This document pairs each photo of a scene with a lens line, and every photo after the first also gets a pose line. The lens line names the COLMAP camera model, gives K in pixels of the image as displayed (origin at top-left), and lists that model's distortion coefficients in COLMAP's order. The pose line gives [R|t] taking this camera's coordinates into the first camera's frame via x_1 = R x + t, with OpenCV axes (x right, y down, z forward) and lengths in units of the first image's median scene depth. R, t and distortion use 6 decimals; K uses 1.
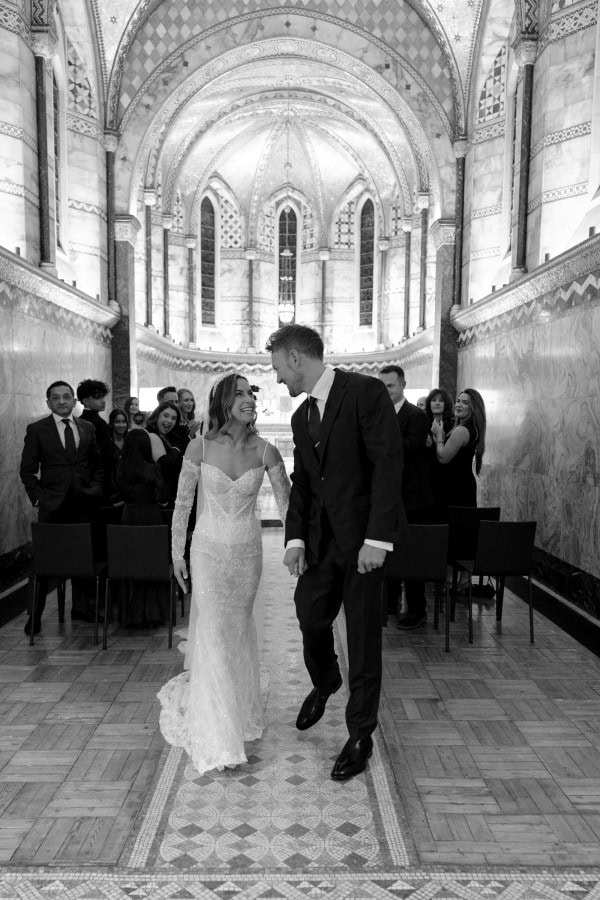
lens RADIAL K [[714.8, 0, 298.3], [0, 714.8, 490.6], [0, 0, 1]] dist [-0.000281, -0.000949]
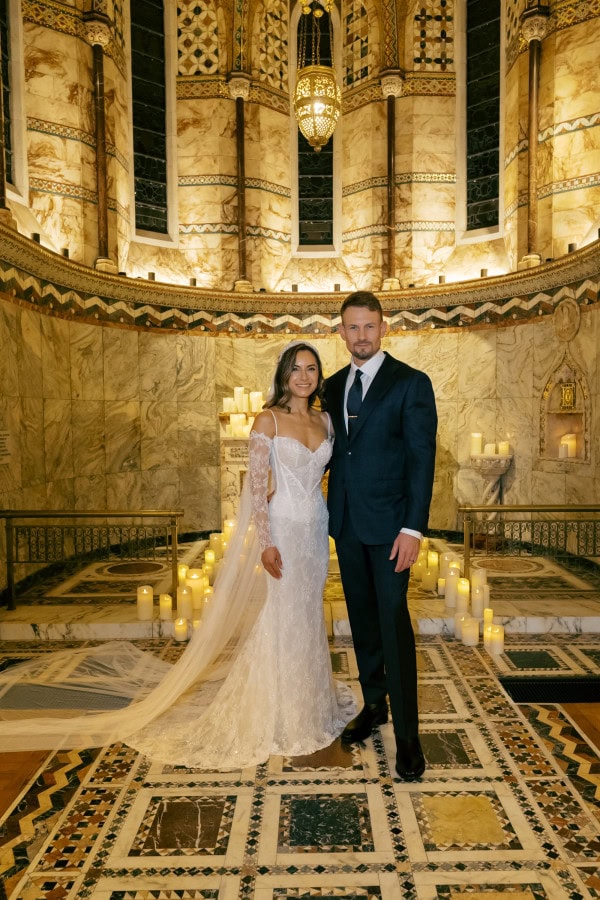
lens RADIAL K [[682.1, 0, 300.0], [0, 682.1, 450.0], [0, 0, 1]] dist [0.002614, -0.000545]
pose [[0.999269, -0.015585, -0.034900, -0.014028], [0.013547, 0.998231, -0.057898, -0.062310], [0.035740, 0.057383, 0.997712, 0.584855]]
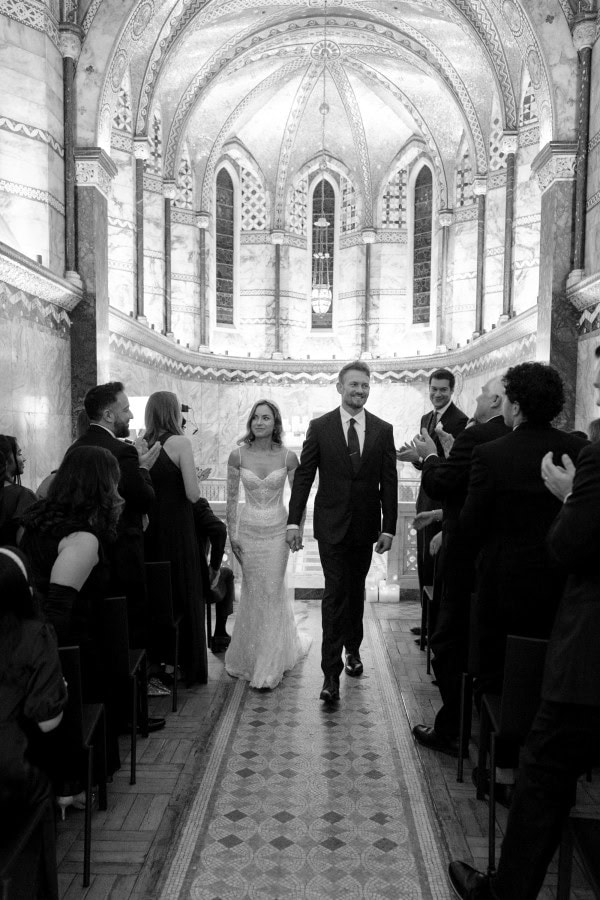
lens RADIAL K [[726.4, 0, 279.6], [0, 726.4, 485.5], [0, 0, 1]] dist [0.000220, -0.001082]
pose [[0.997358, 0.003740, -0.072549, -0.003548], [-0.006406, 0.999311, -0.036550, -0.020605], [0.072362, 0.036918, 0.996695, 0.198844]]
